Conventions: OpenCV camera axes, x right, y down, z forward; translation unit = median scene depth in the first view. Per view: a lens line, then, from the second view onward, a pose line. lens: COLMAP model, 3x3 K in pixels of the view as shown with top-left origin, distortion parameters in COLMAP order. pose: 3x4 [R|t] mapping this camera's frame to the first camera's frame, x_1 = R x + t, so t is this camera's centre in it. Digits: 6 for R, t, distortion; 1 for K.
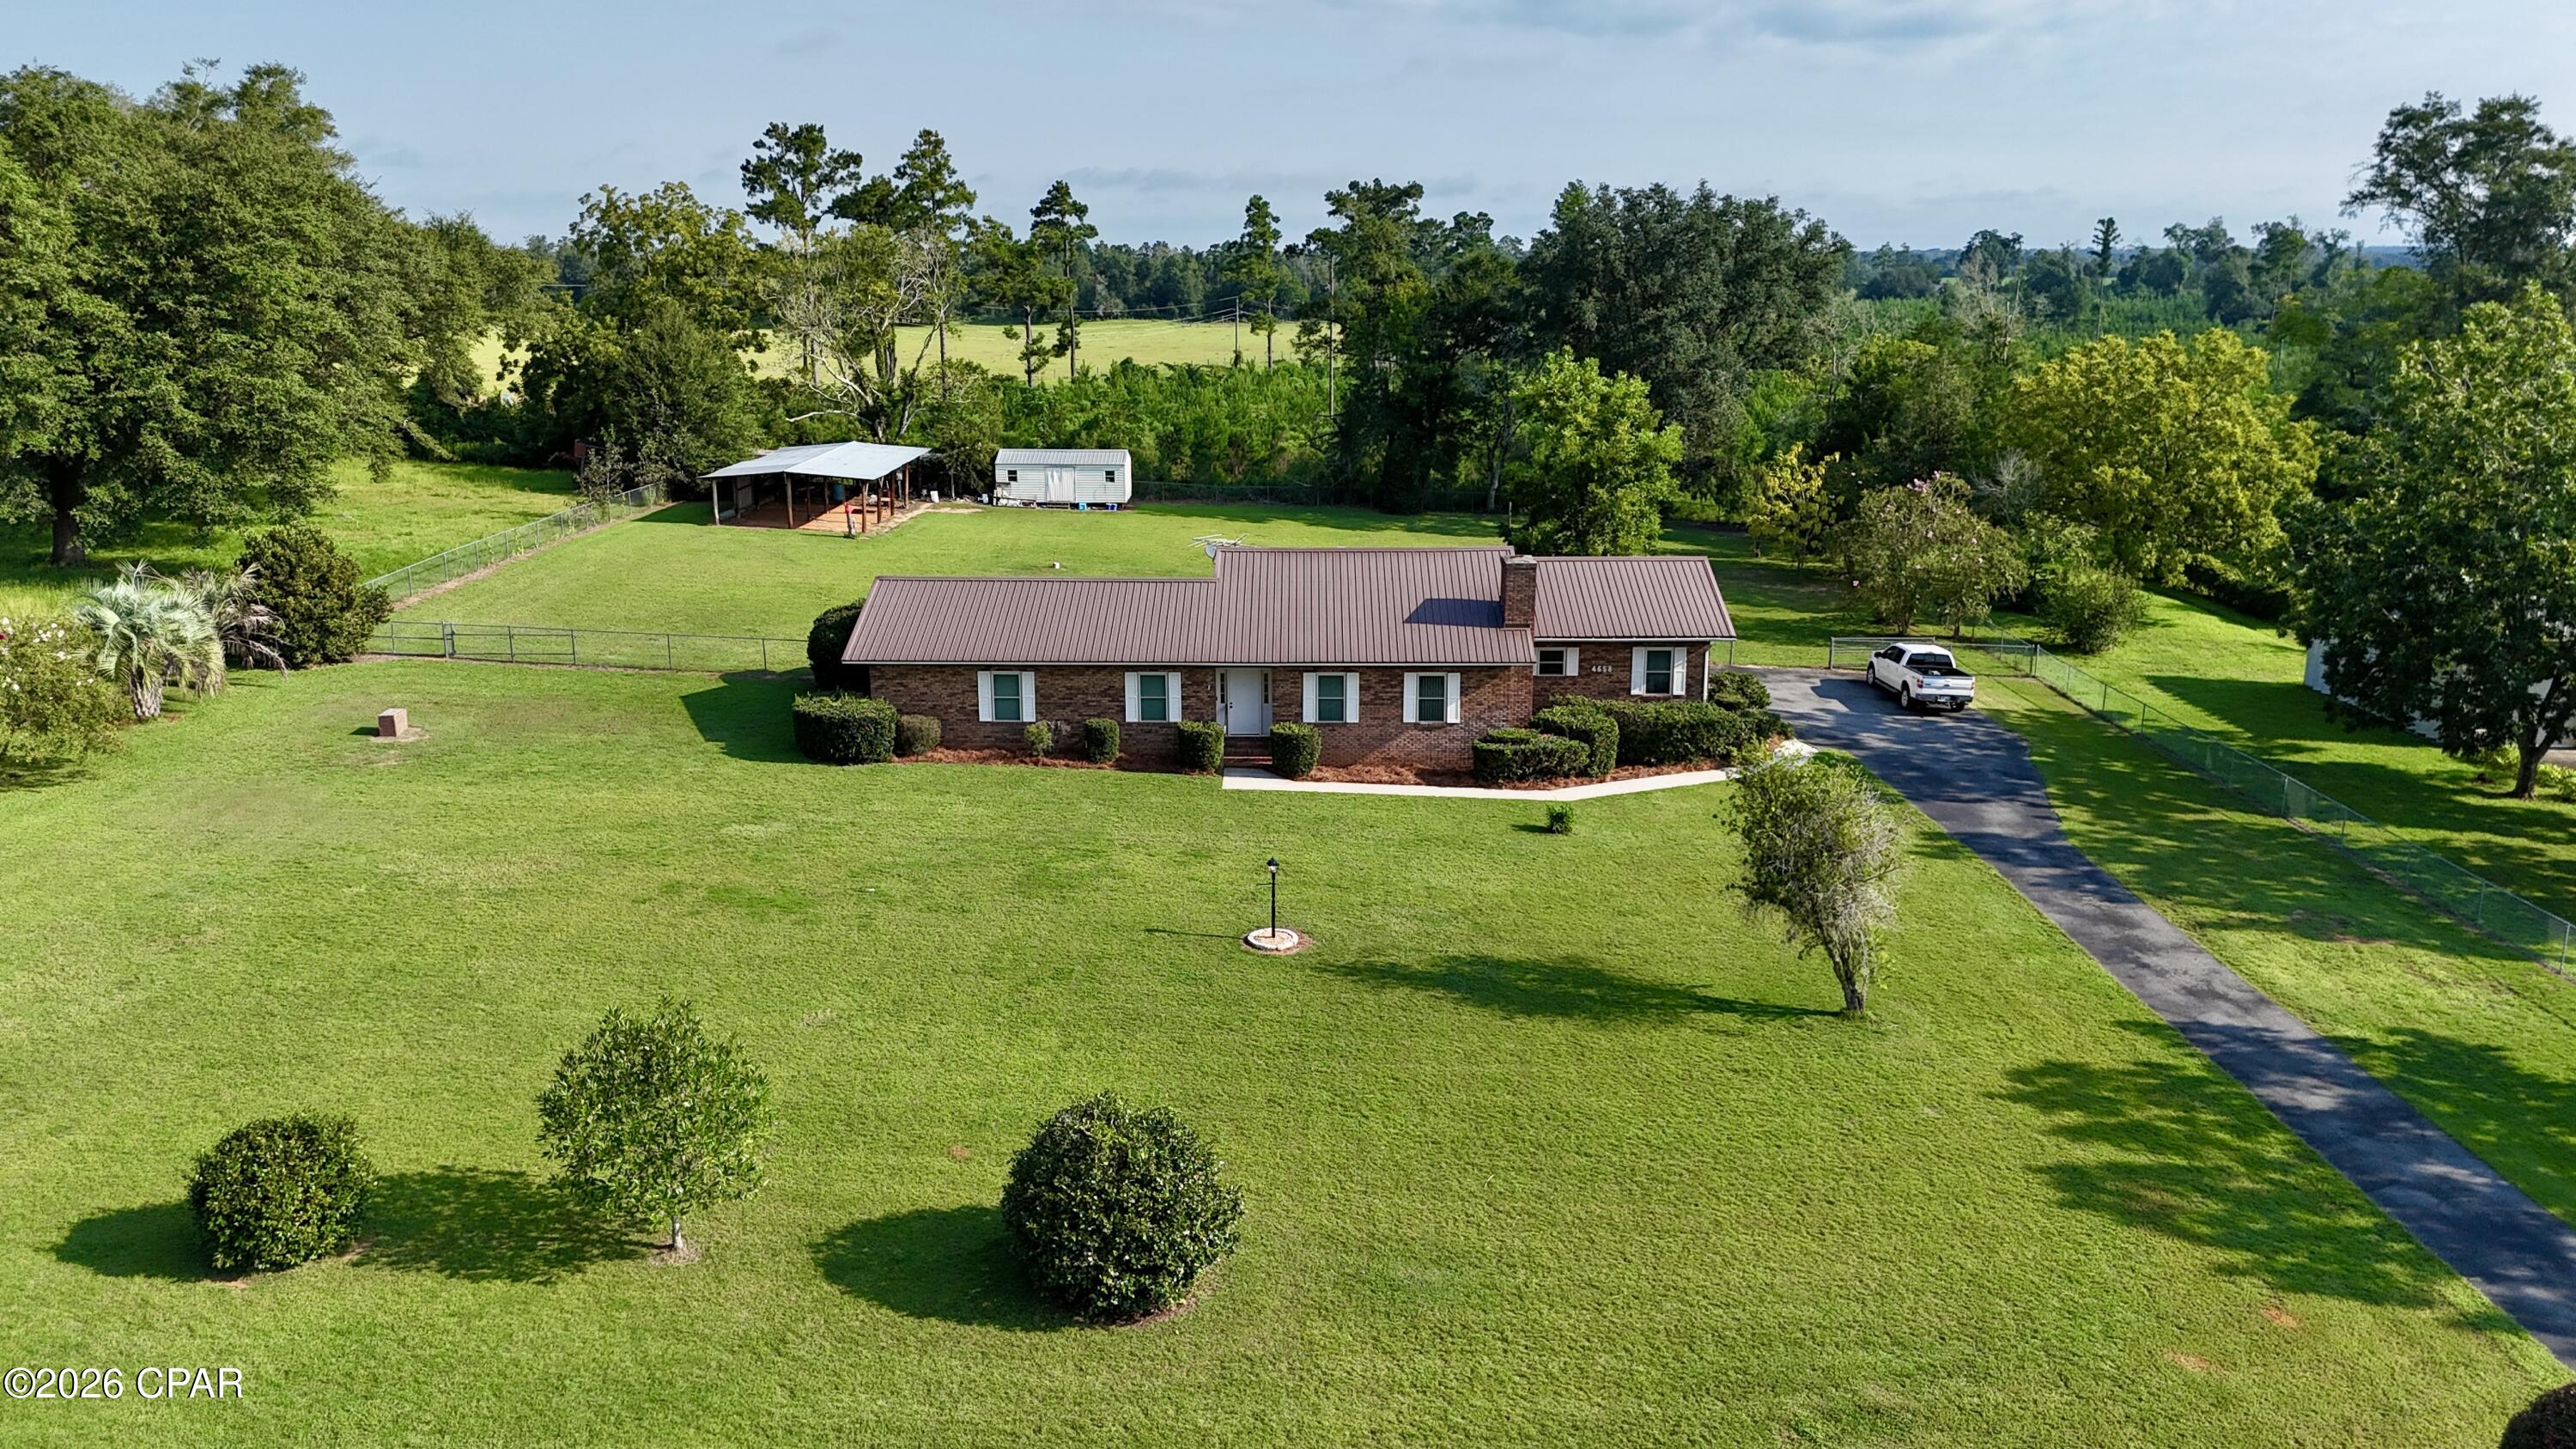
lens RADIAL K [[1877.5, 0, 1288.0], [0, 1877.5, 724.5], [0, 0, 1]] dist [0.077281, -0.079664]
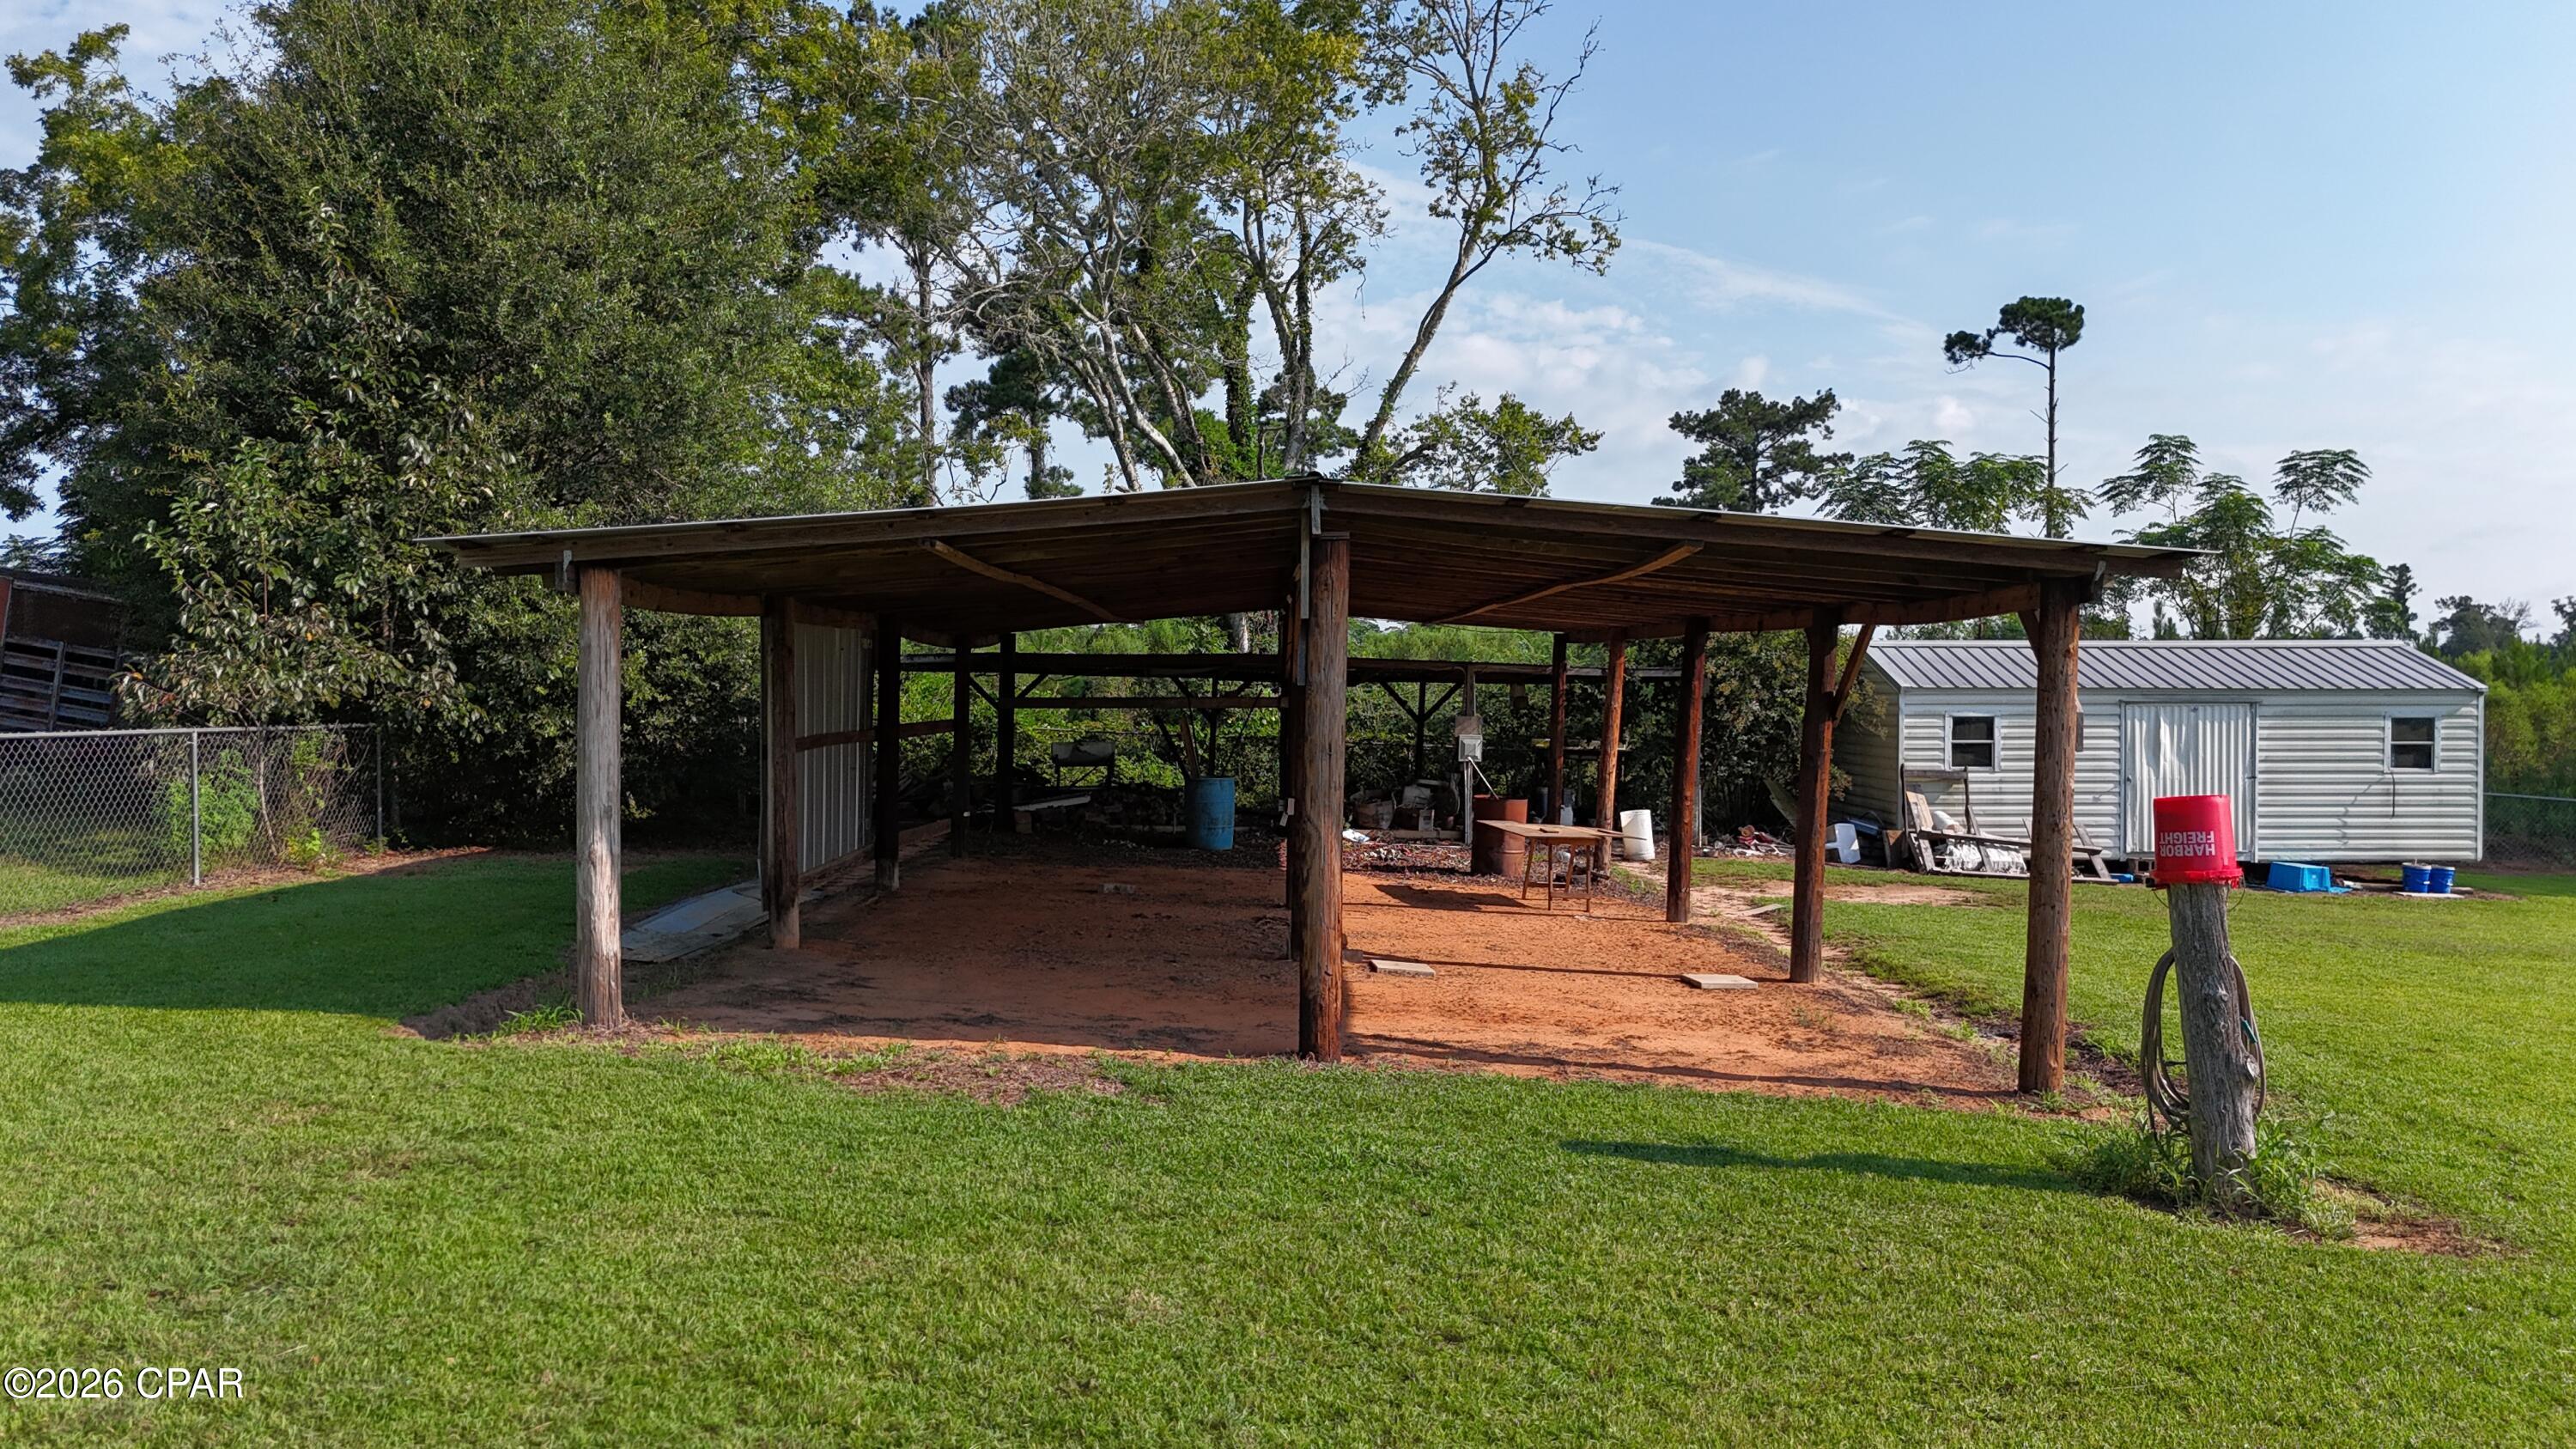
lens RADIAL K [[1877.5, 0, 1288.0], [0, 1877.5, 724.5], [0, 0, 1]] dist [0.077281, -0.079664]
pose [[0.999887, -0.001913, 0.014929, -0.443717], [0.005053, 0.976987, -0.213241, -0.165218], [-0.014178, 0.213293, 0.976886, 1.493065]]
